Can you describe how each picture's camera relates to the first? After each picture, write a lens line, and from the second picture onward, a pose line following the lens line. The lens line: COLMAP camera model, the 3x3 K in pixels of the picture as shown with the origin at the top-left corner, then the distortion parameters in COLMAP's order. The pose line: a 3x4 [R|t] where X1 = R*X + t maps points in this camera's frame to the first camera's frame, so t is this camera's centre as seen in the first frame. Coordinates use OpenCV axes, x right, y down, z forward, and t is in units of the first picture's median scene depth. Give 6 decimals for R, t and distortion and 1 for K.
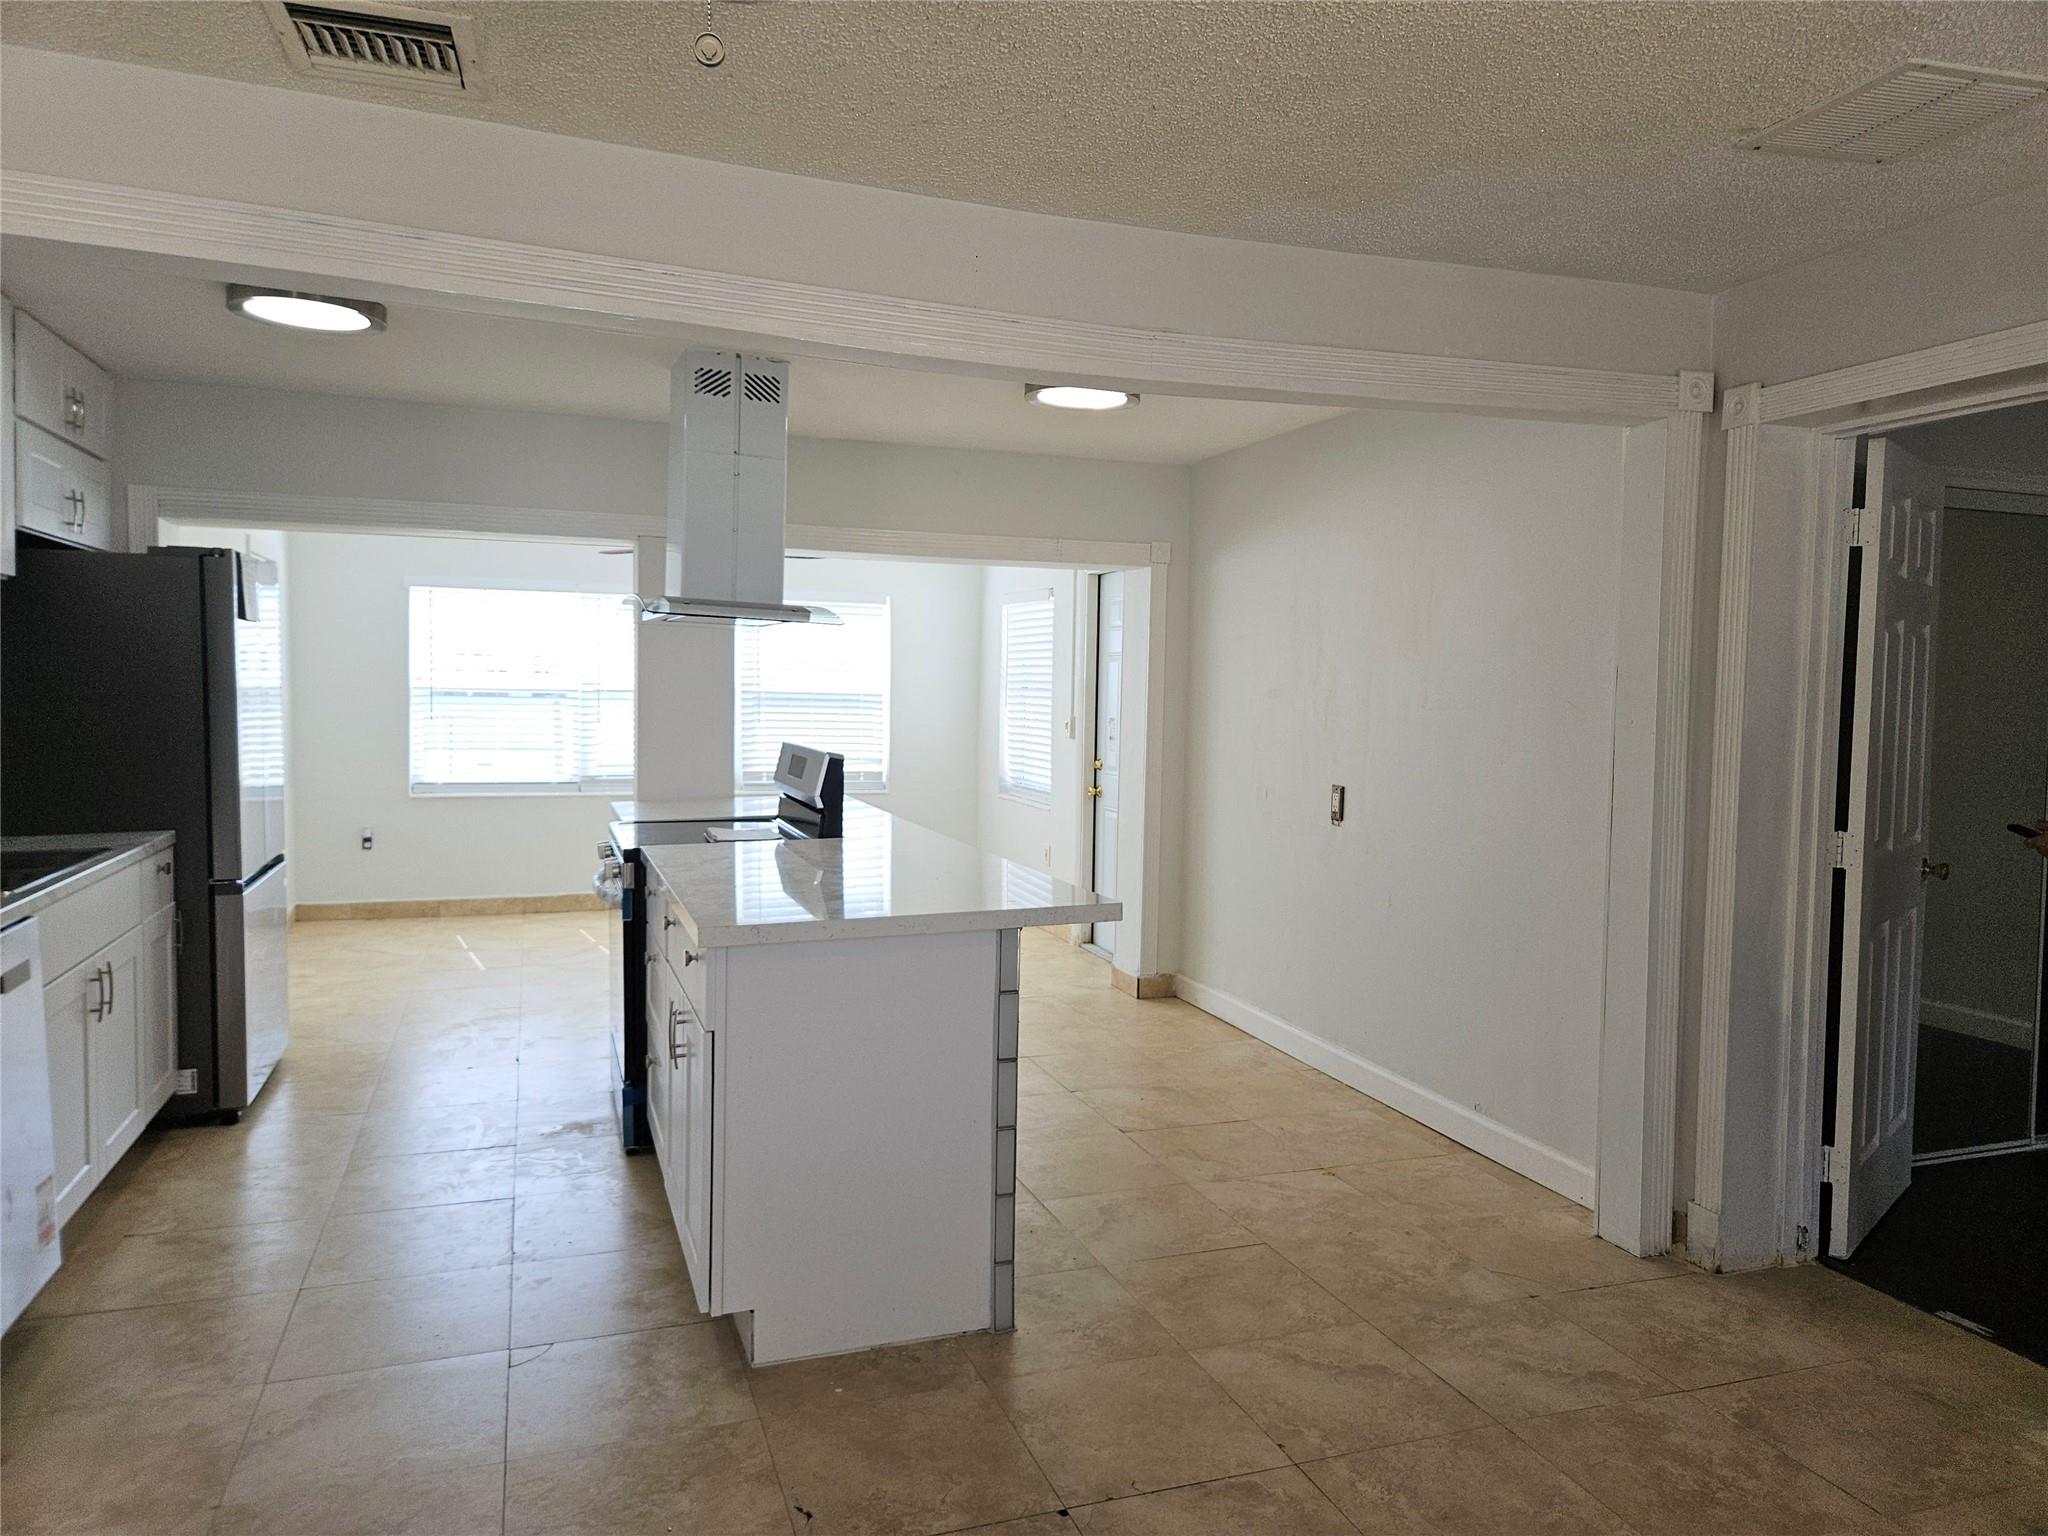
lens RADIAL K [[1366.1, 0, 1024.0], [0, 1366.1, 768.0], [0, 0, 1]] dist [0.064778, -0.054659]
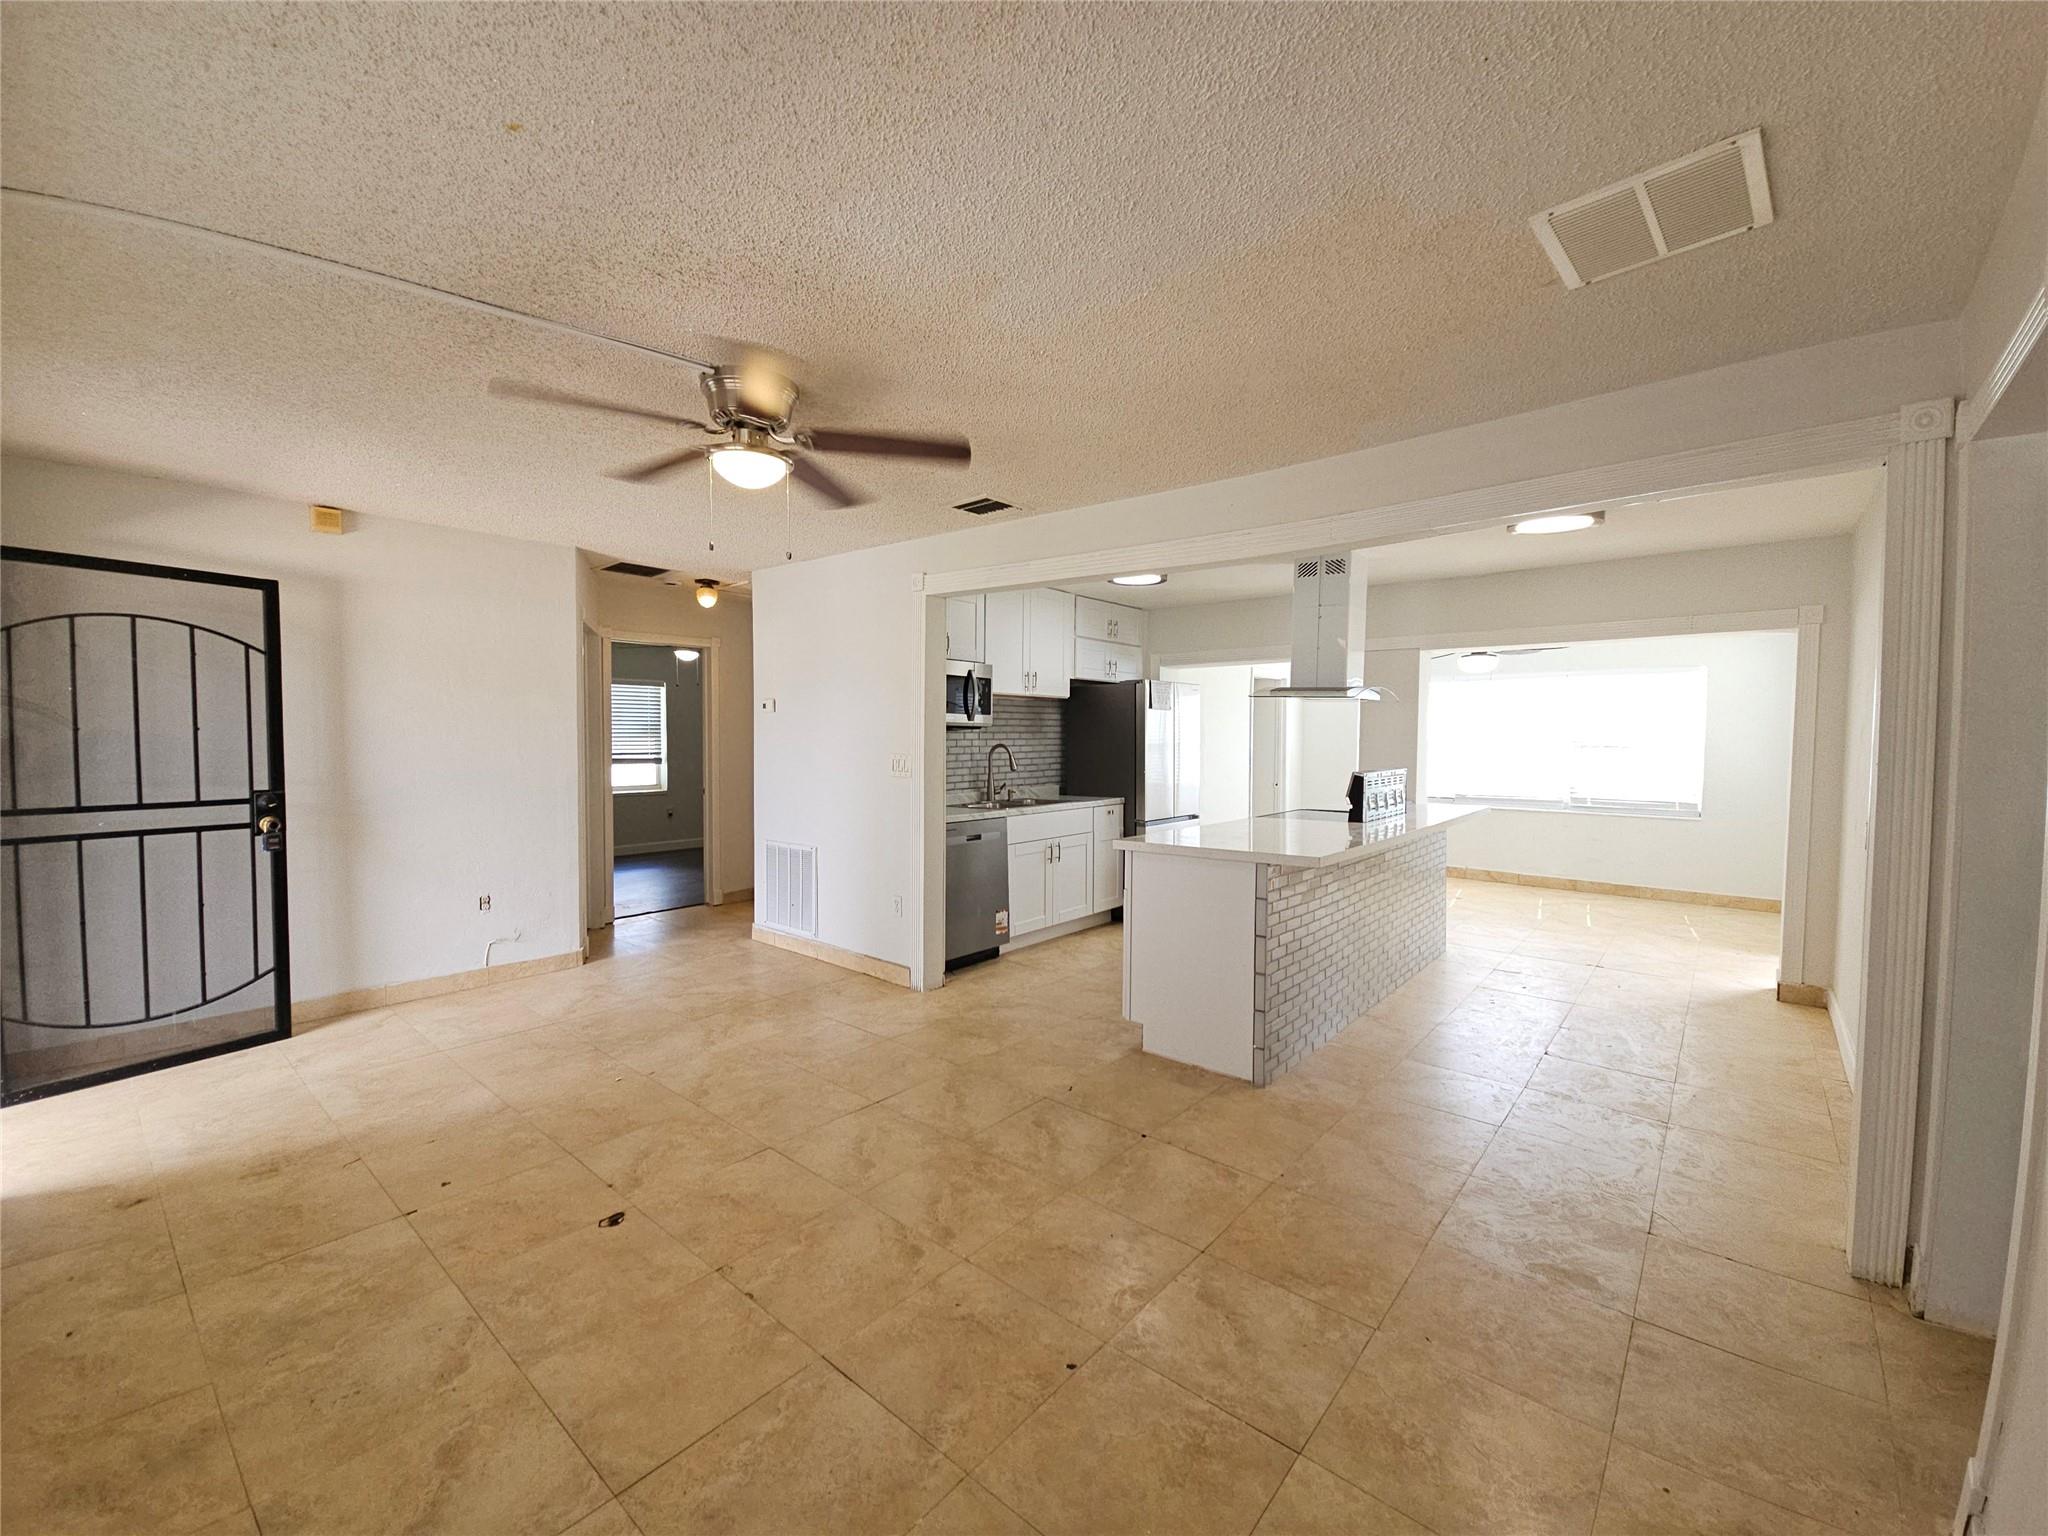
lens RADIAL K [[836.2, 0, 1020.3], [0, 836.2, 769.1], [0, 0, 1]] dist [0.001474, 0.000128]
pose [[0.497261, 0.020168, -0.867366, 0.509474], [-0.047588, 0.998859, -0.004056, 0.008714], [0.866295, 0.043293, 0.497653, 0.109797]]
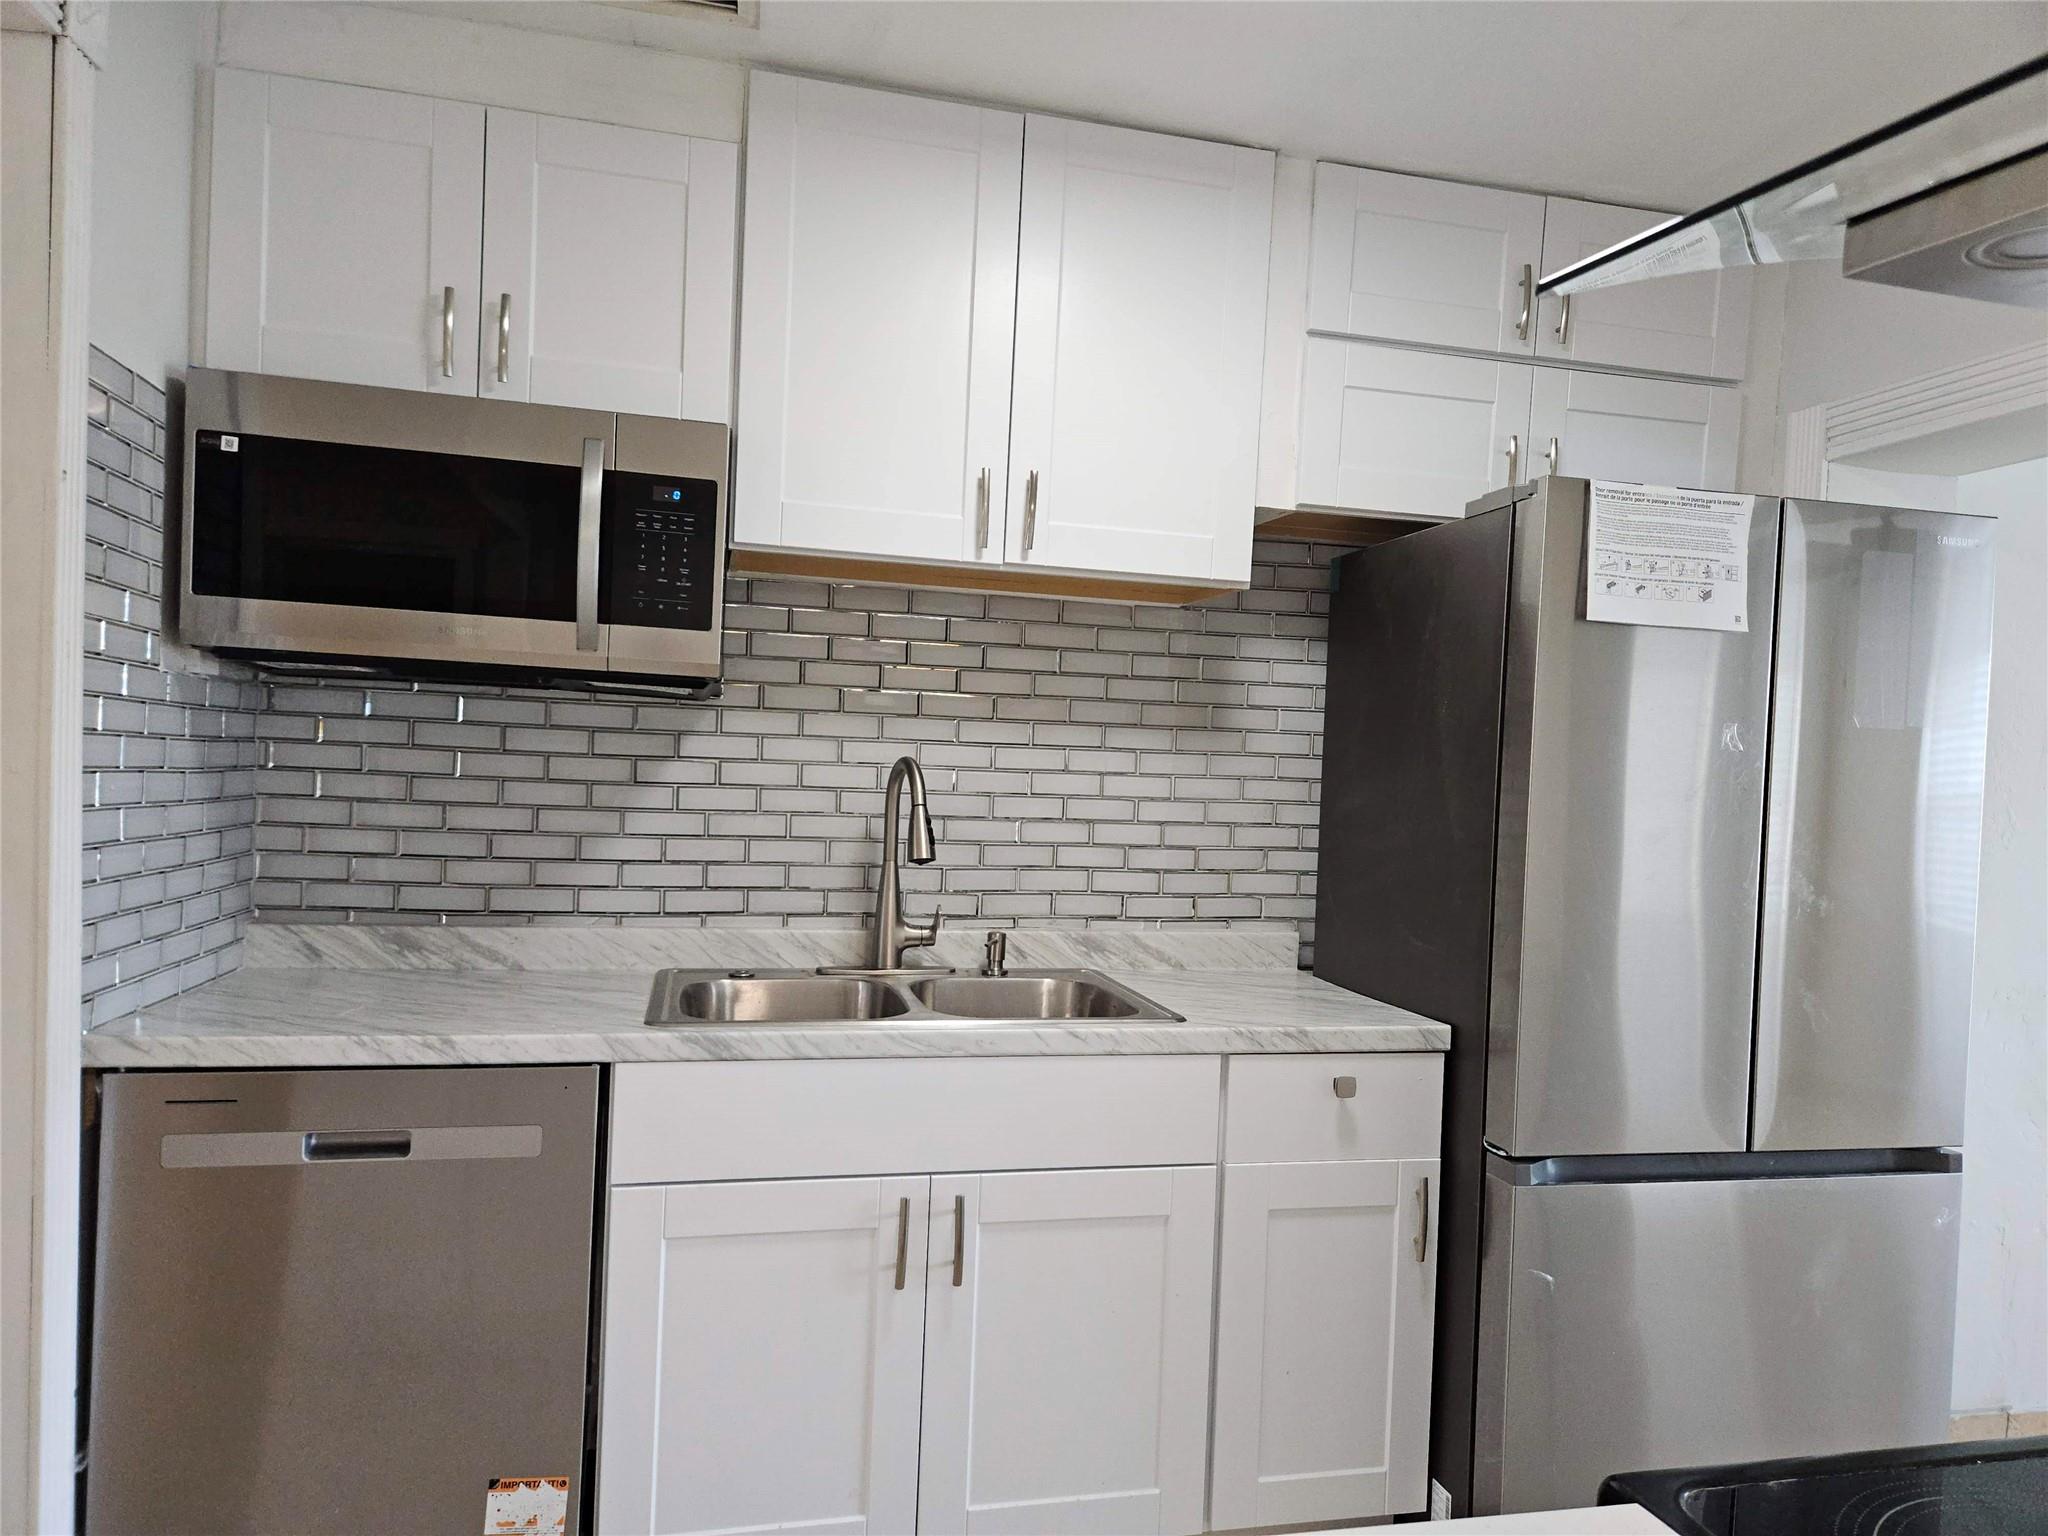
lens RADIAL K [[1366.9, 0, 1029.8], [0, 1366.9, 790.7], [0, 0, 1]] dist [0.069355, -0.063889]
pose [[-0.106706, 0.008091, -0.994258, -0.061916], [-0.106235, 0.994150, 0.019492, -0.035038], [0.988599, 0.107704, -0.105222, 0.810673]]
